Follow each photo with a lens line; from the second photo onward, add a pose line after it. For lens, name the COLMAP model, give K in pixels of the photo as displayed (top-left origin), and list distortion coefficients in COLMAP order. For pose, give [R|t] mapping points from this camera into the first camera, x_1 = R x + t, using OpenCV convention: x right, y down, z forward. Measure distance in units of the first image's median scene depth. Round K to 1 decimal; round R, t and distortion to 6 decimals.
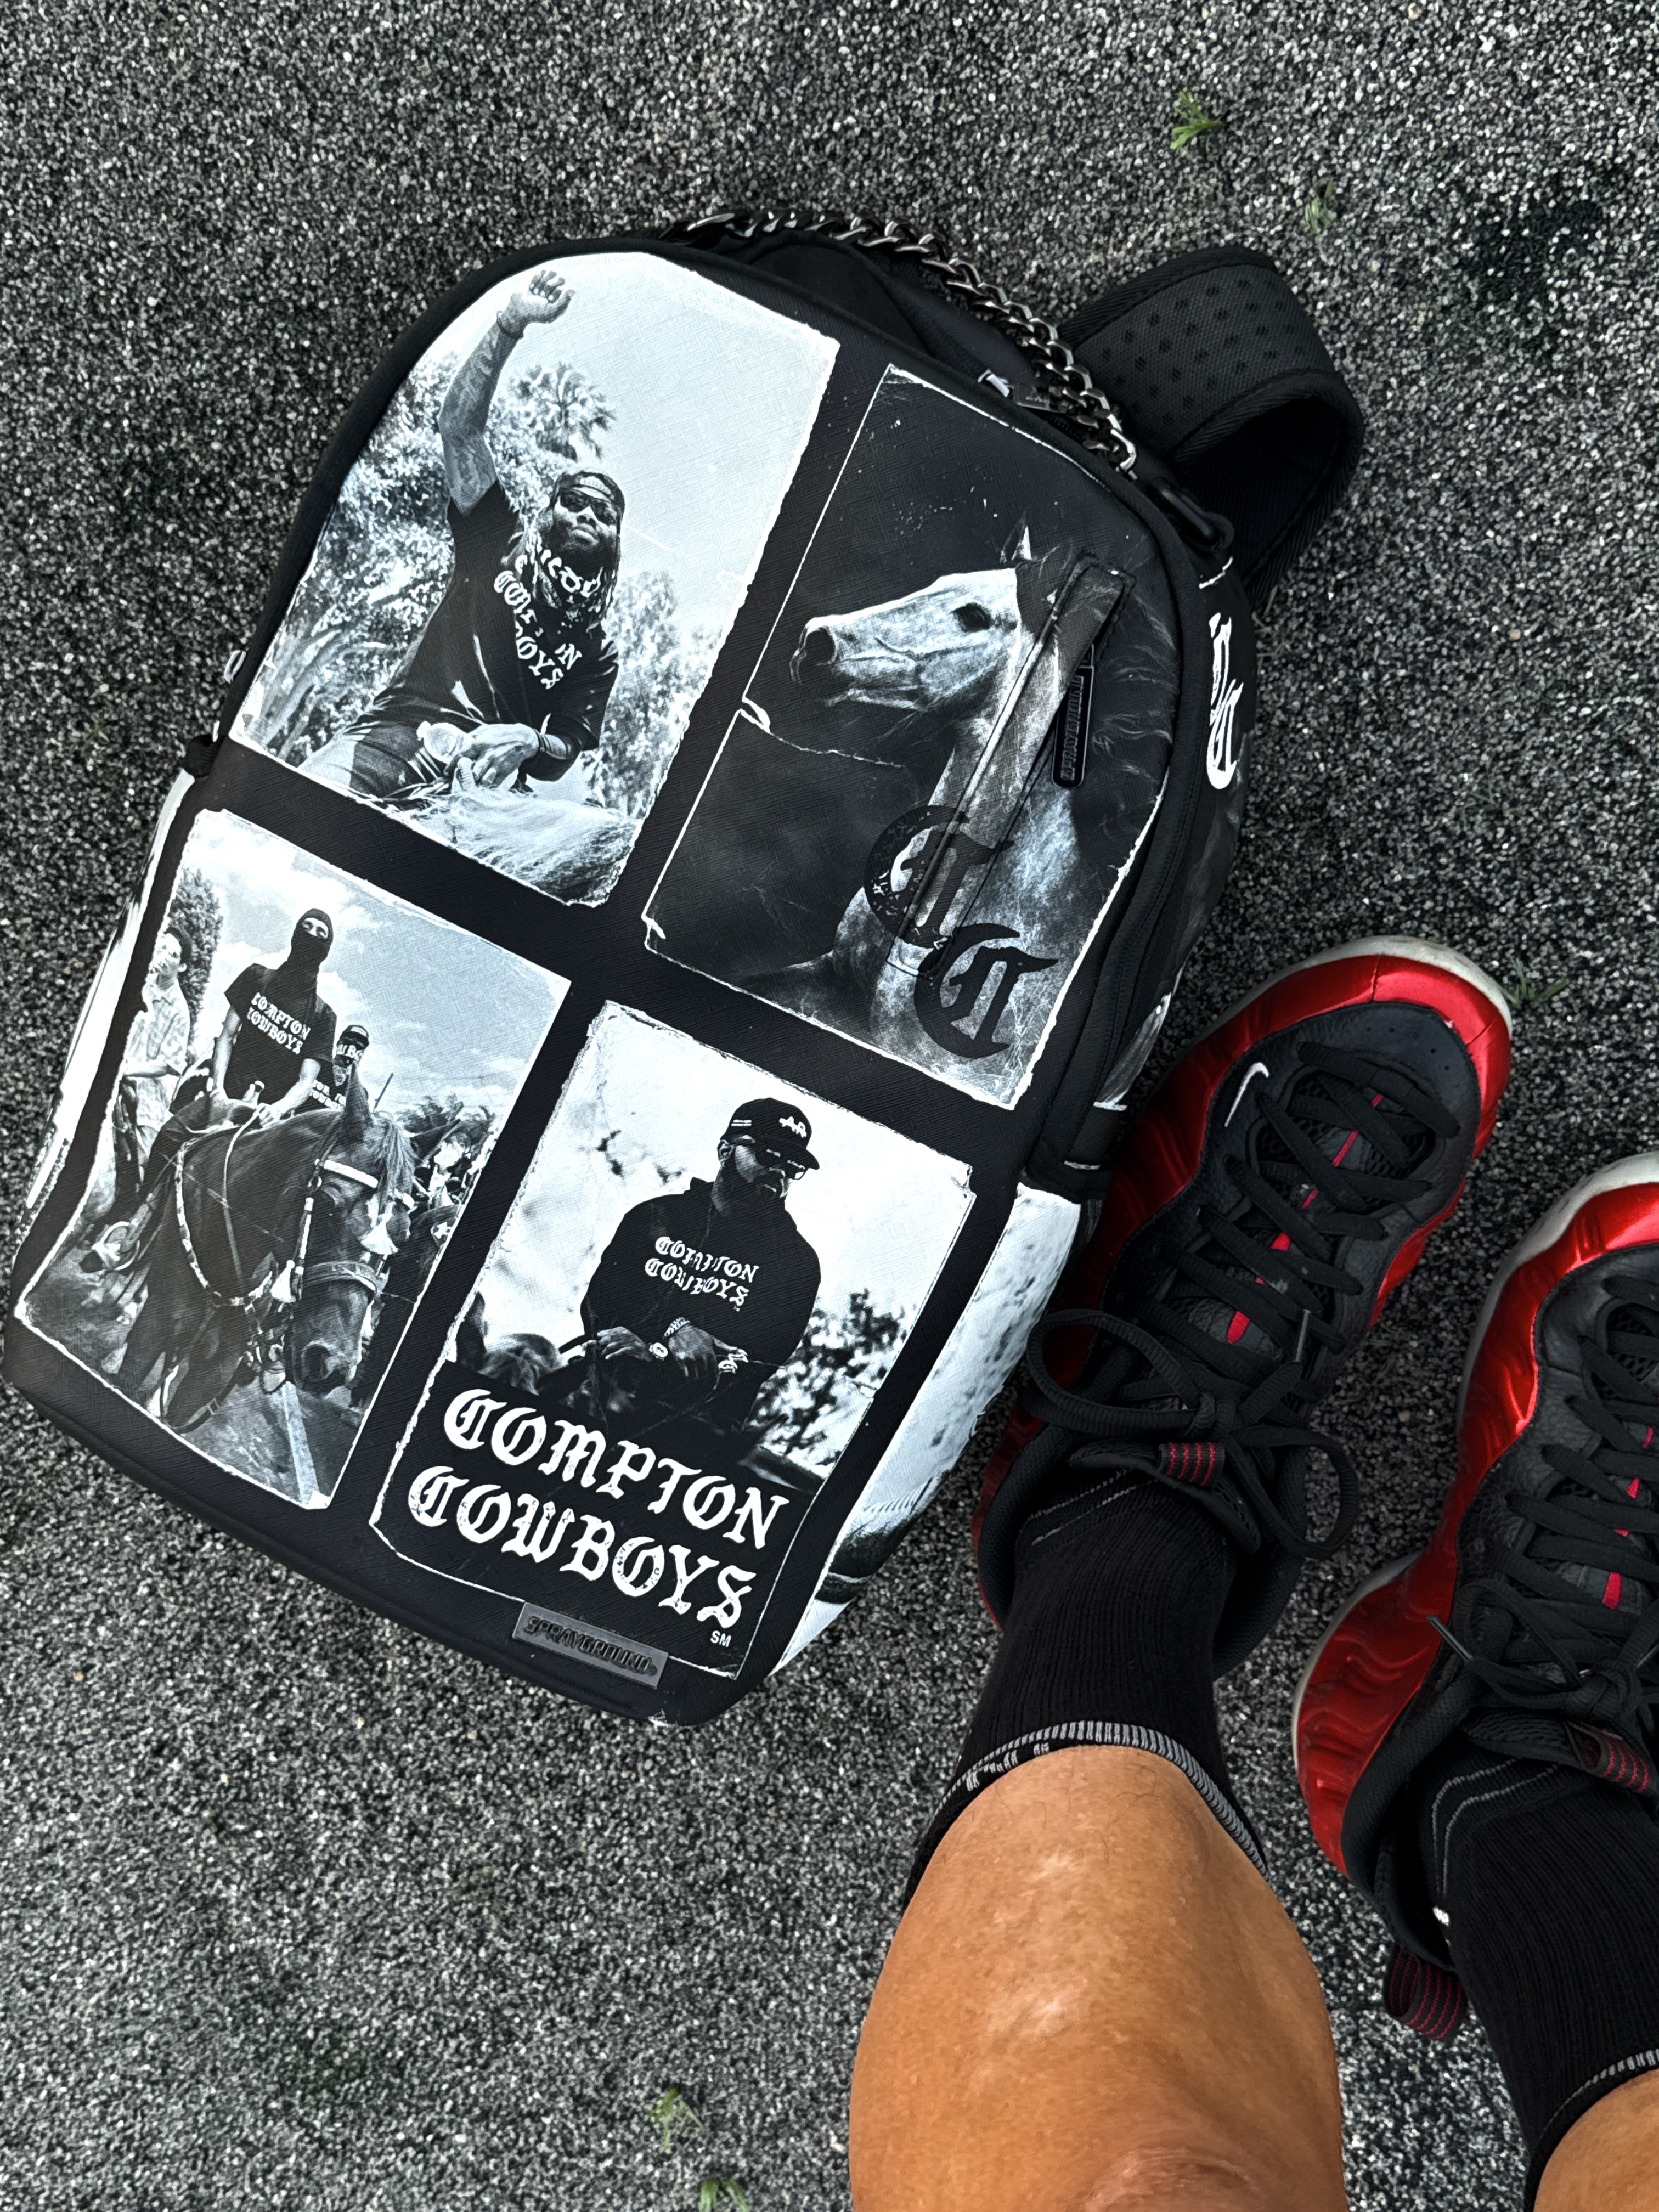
lens RADIAL K [[2523.8, 0, 829.5], [0, 2523.8, 1106.0], [0, 0, 1]] dist [0.197514, -0.522110]
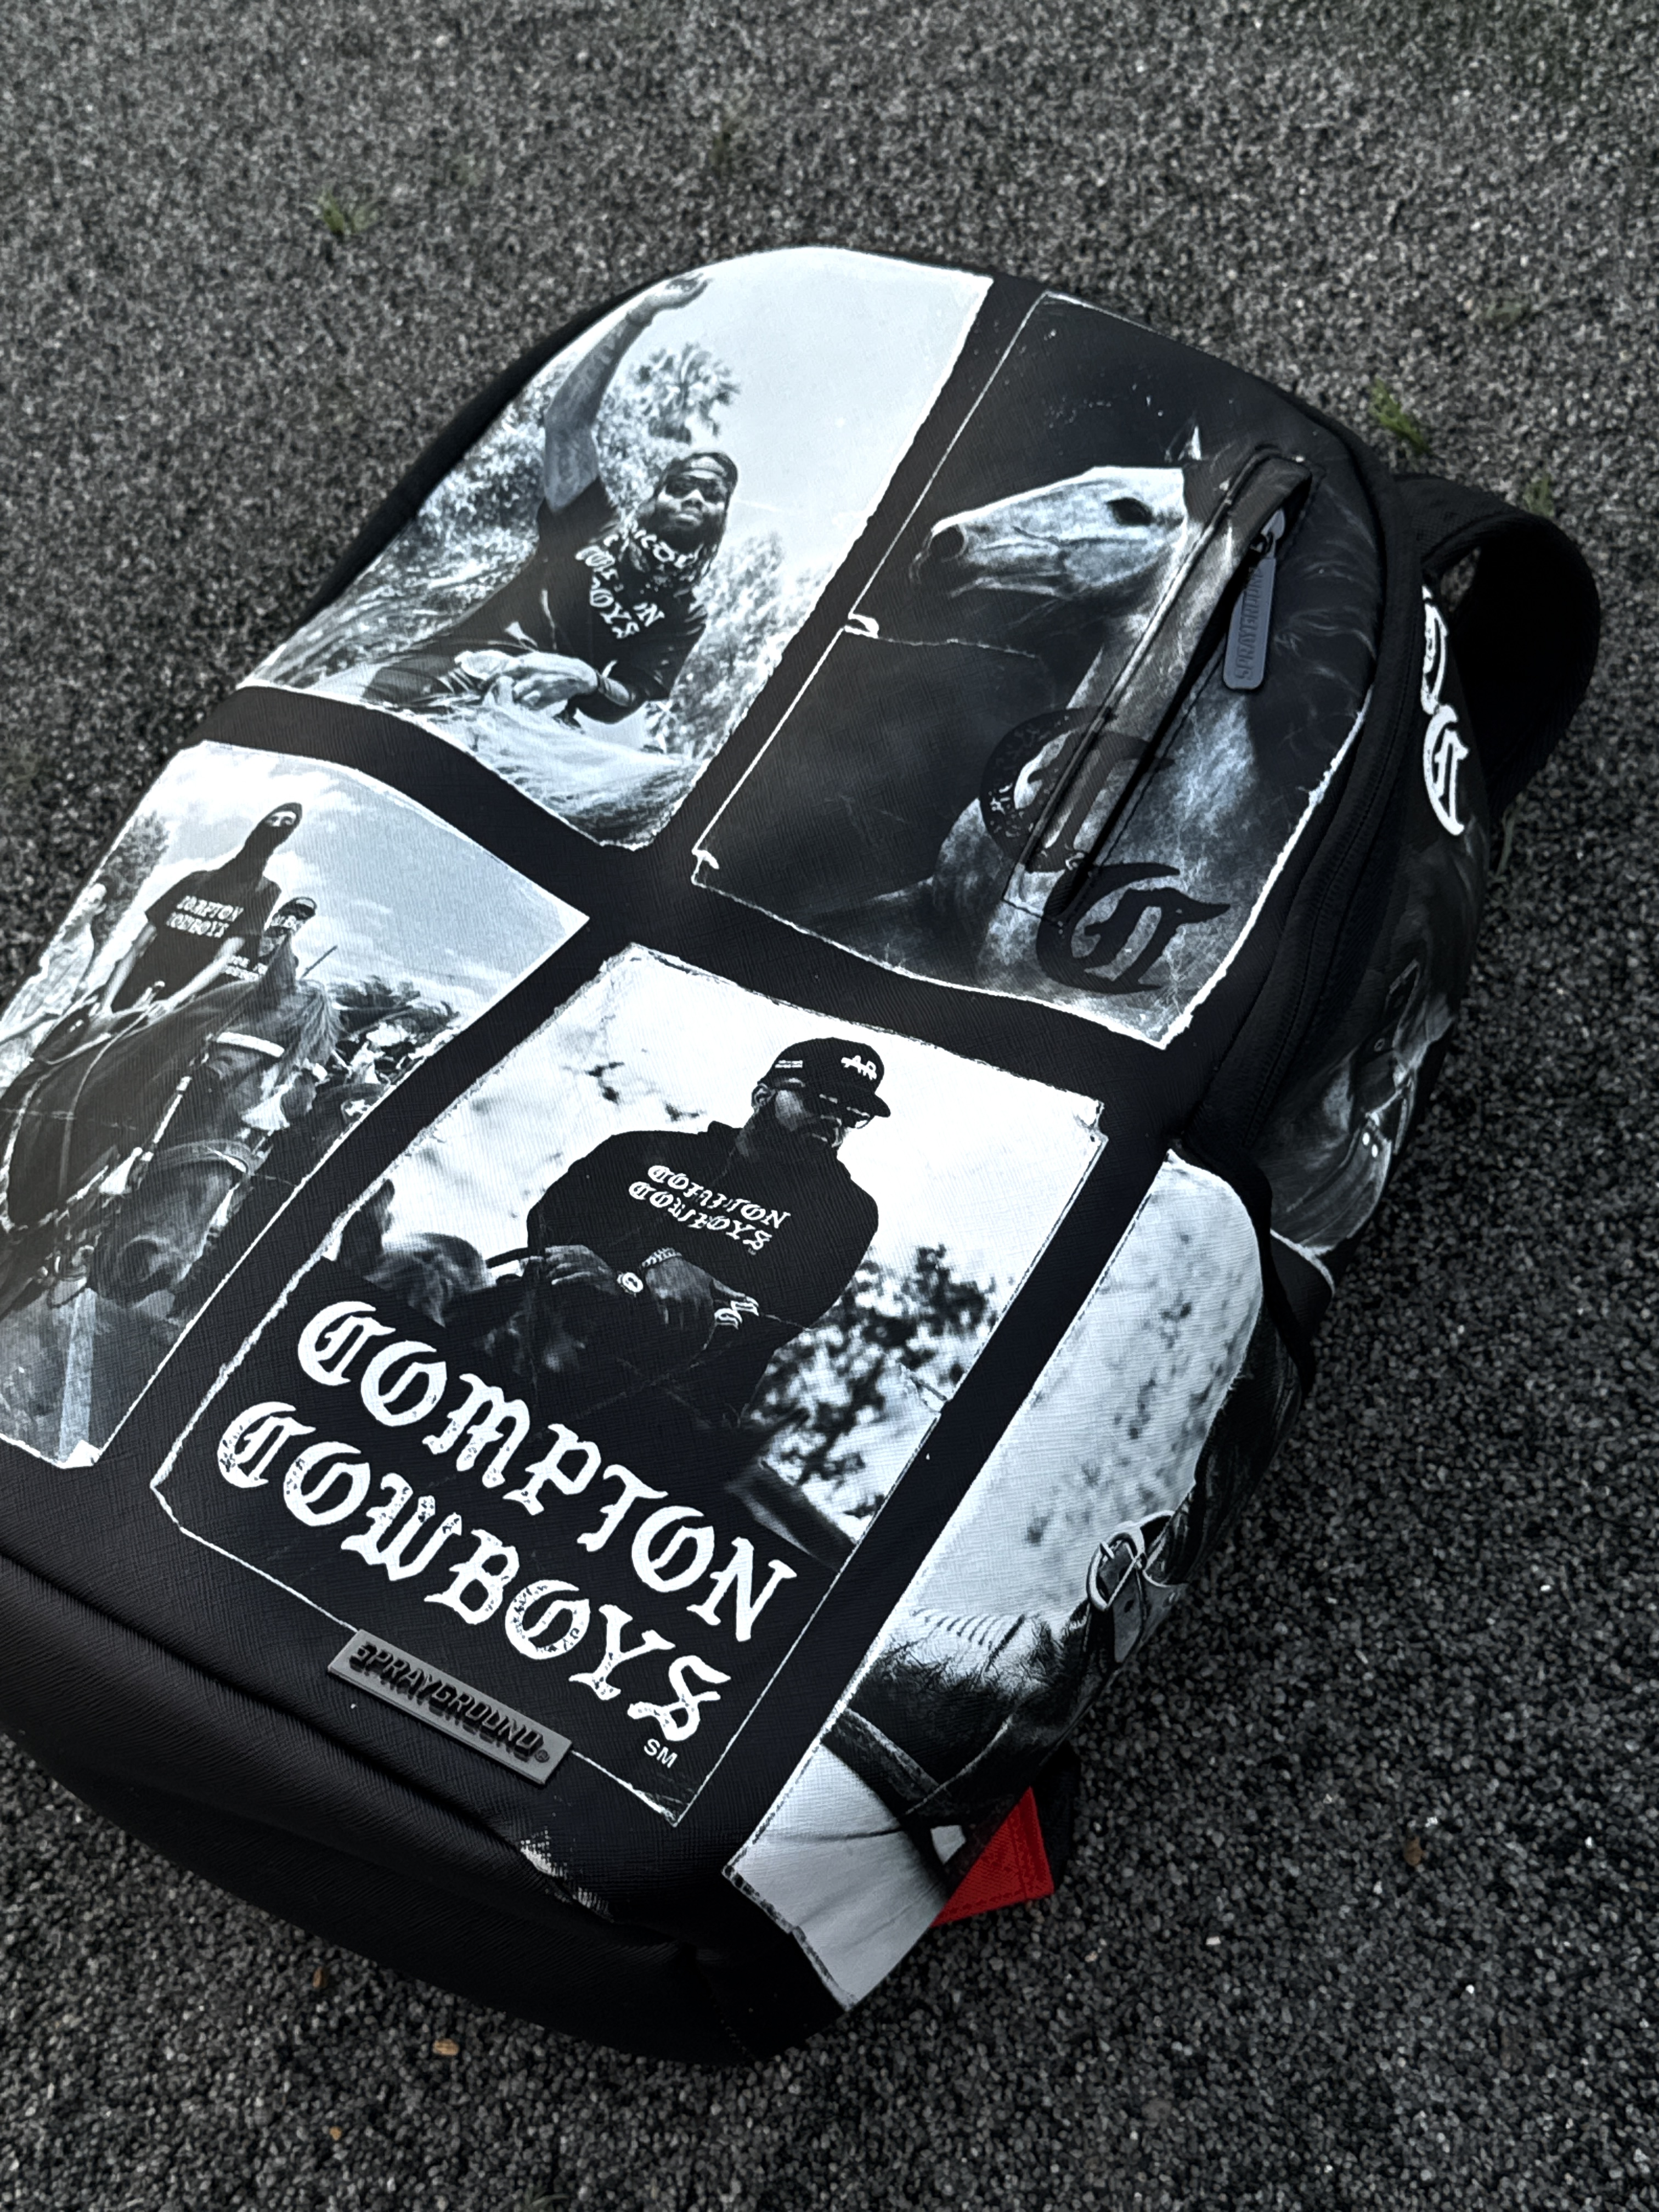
lens RADIAL K [[2970.8, 0, 829.5], [0, 2970.8, 1106.0], [0, 0, 1]] dist [0.201830, -0.546299]
pose [[0.994027, 0.055882, -0.093746, 0.058294], [-0.104767, 0.729239, -0.676191, 0.600032], [0.030576, 0.681973, 0.730738, 0.386391]]
